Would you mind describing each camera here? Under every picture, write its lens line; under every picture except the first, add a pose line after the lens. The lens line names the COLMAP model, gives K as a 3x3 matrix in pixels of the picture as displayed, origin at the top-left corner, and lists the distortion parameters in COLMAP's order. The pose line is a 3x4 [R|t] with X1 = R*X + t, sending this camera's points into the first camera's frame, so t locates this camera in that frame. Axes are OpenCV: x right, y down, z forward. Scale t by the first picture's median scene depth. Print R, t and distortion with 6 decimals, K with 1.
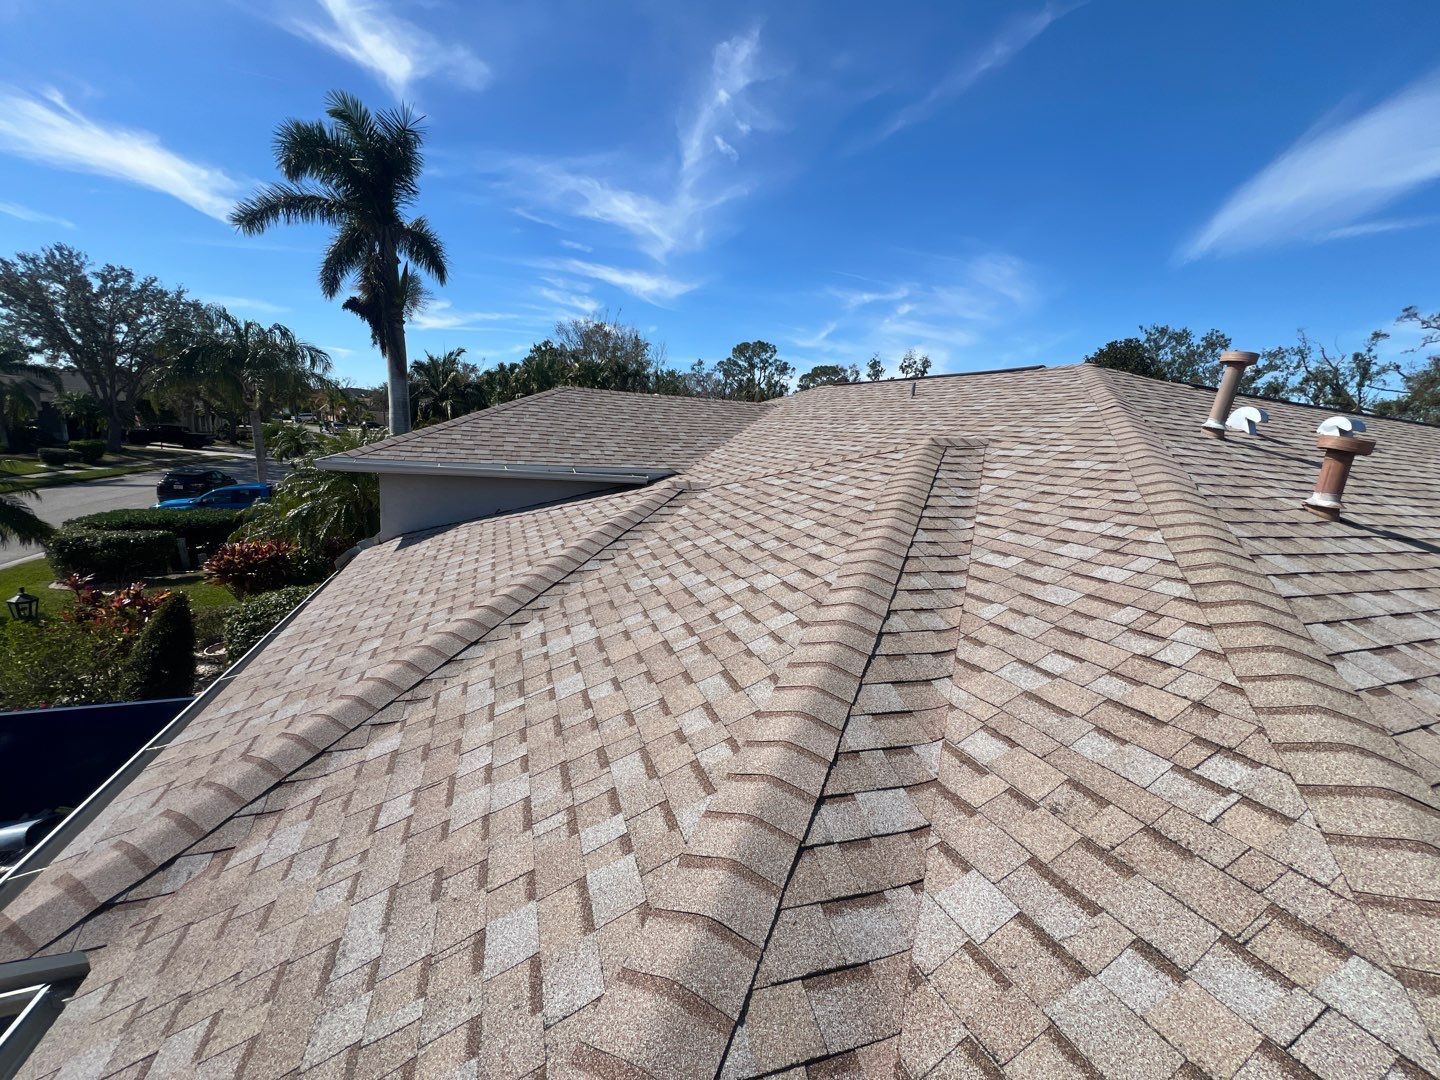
lens RADIAL K [[575.1, 0, 720.0], [0, 575.1, 540.0], [0, 0, 1]] dist [0.002016, -0.000018]
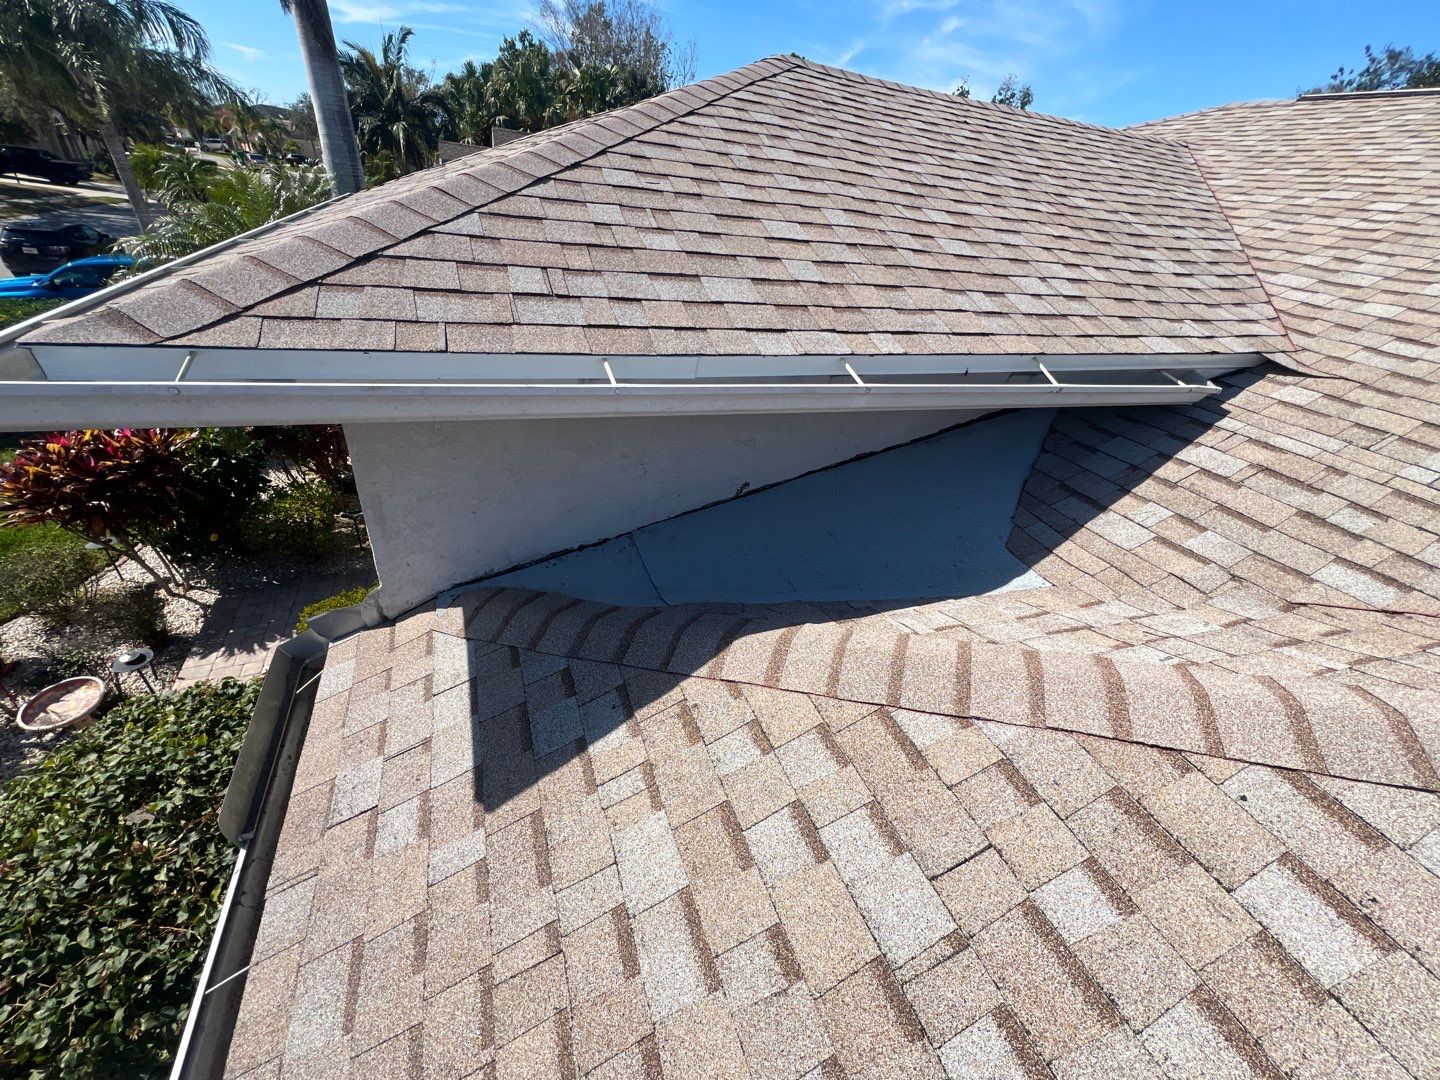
lens RADIAL K [[567.2, 0, 720.0], [0, 567.2, 540.0], [0, 0, 1]] dist [-0.004330, 0.000044]
pose [[0.998930, 0.026723, 0.037757, -0.093595], [-0.038553, 0.932023, 0.360343, -0.030963], [-0.025561, -0.361413, 0.932055, 0.160795]]
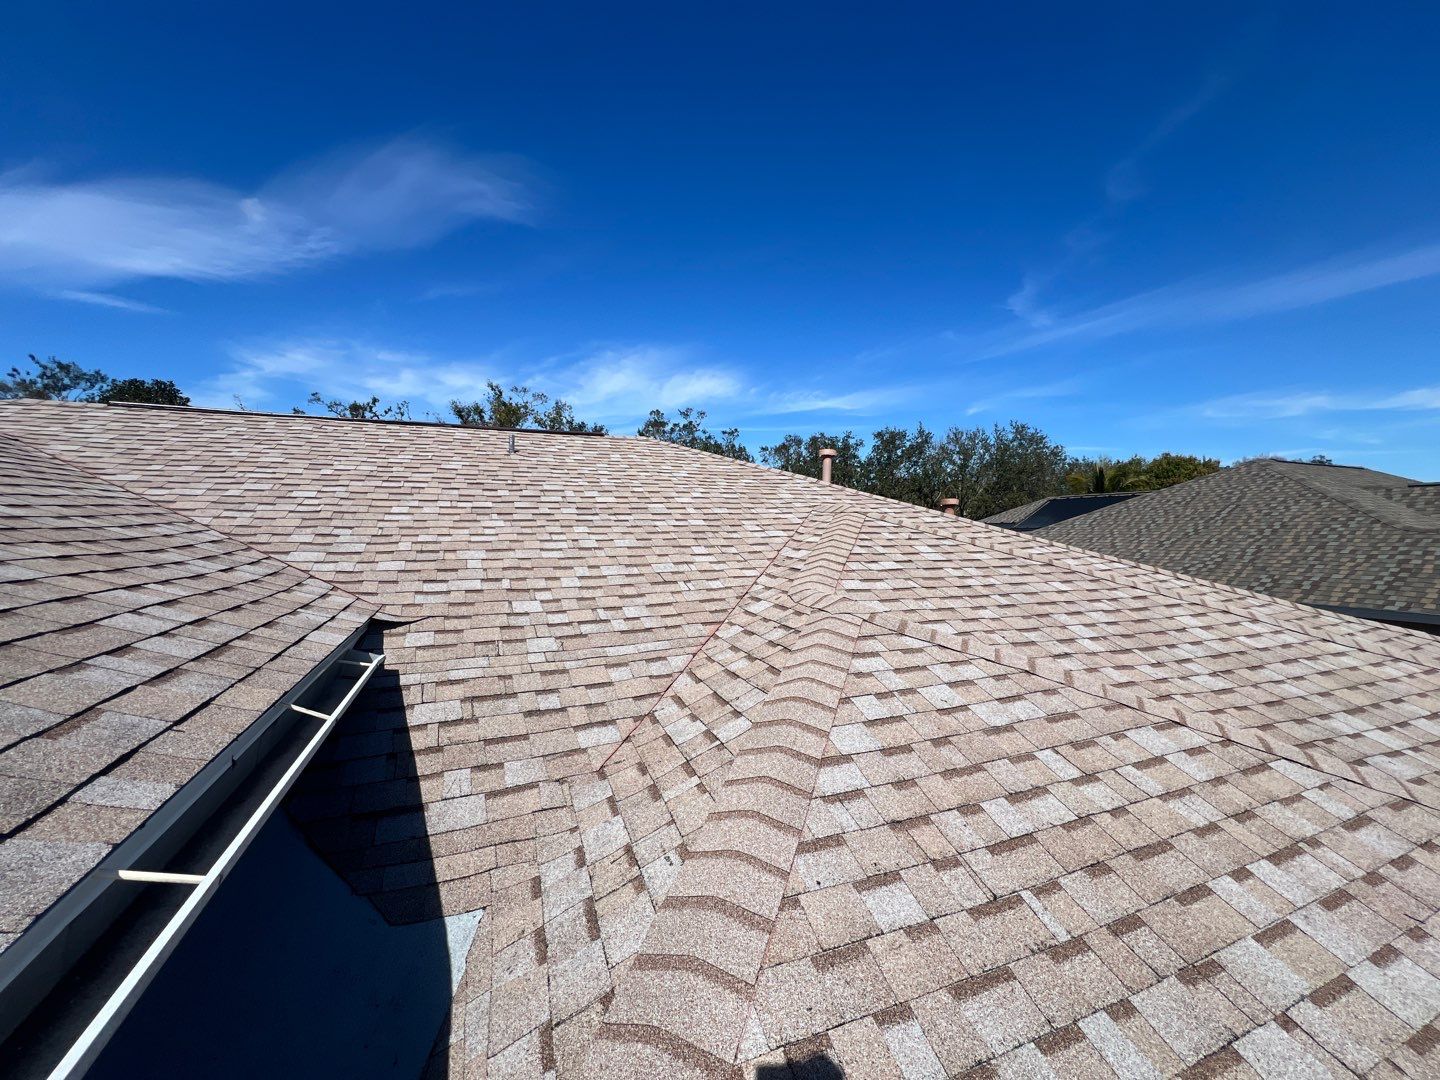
lens RADIAL K [[569.9, 0, 724.9], [0, 569.9, 546.6], [0, 0, 1]] dist [-0.002257, 0.000572]
pose [[-0.039988, -0.094329, 0.994738, -0.361320], [0.188507, 0.976945, 0.100220, -0.226814], [-0.981257, 0.191523, -0.021284, 0.819653]]
